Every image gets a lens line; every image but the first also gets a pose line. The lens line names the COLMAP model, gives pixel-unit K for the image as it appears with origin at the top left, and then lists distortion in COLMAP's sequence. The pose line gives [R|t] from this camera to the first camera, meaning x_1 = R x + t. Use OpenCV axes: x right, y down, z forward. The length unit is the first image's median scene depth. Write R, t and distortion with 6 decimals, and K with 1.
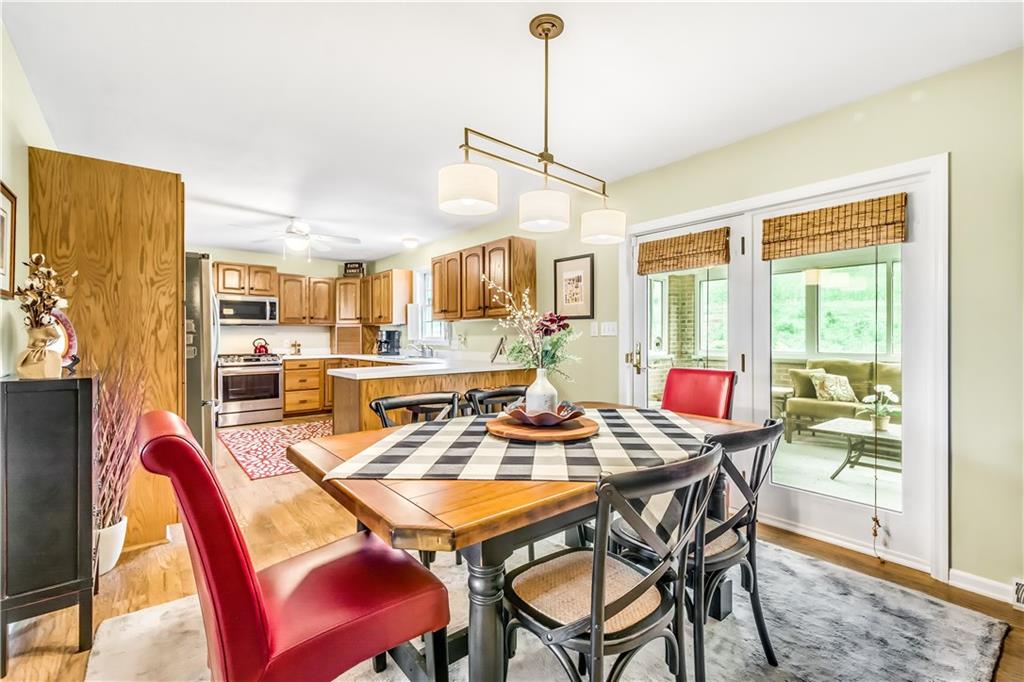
lens RADIAL K [[463.2, 0, 515.4], [0, 463.2, 338.5], [0, 0, 1]] dist [0.003810, -0.000397]
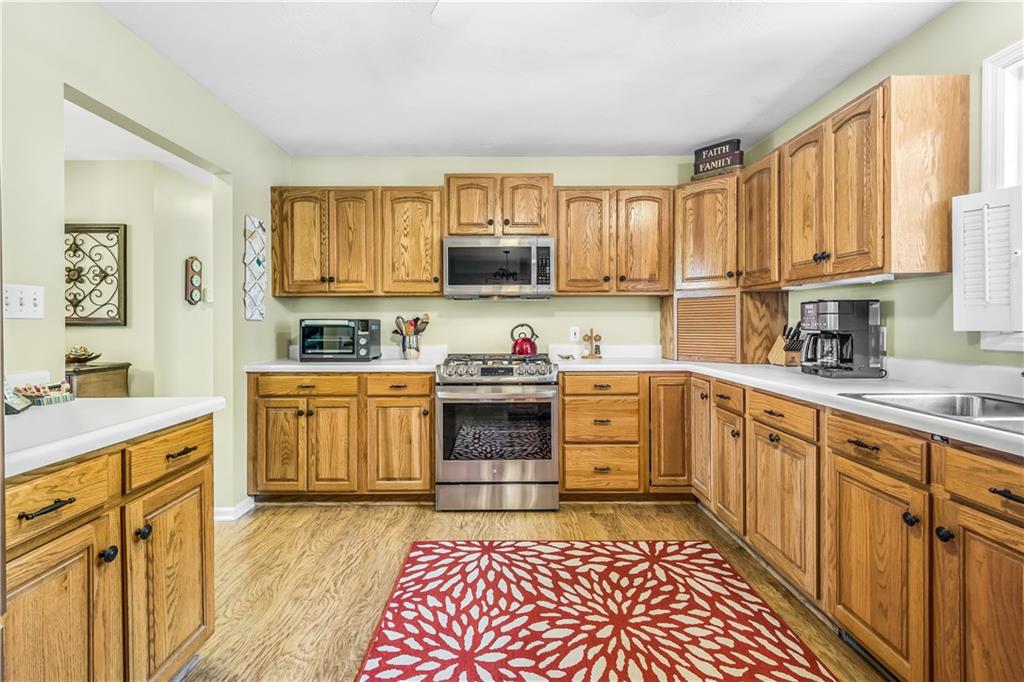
lens RADIAL K [[463.2, 0, 503.6], [0, 463.2, 324.6], [0, 0, 1]] dist [0.003810, -0.000397]
pose [[0.774226, 0.001778, -0.632907, -0.251777], [0.001139, 0.999991, 0.004203, -0.001623], [0.632909, -0.003975, 0.774216, 0.597688]]
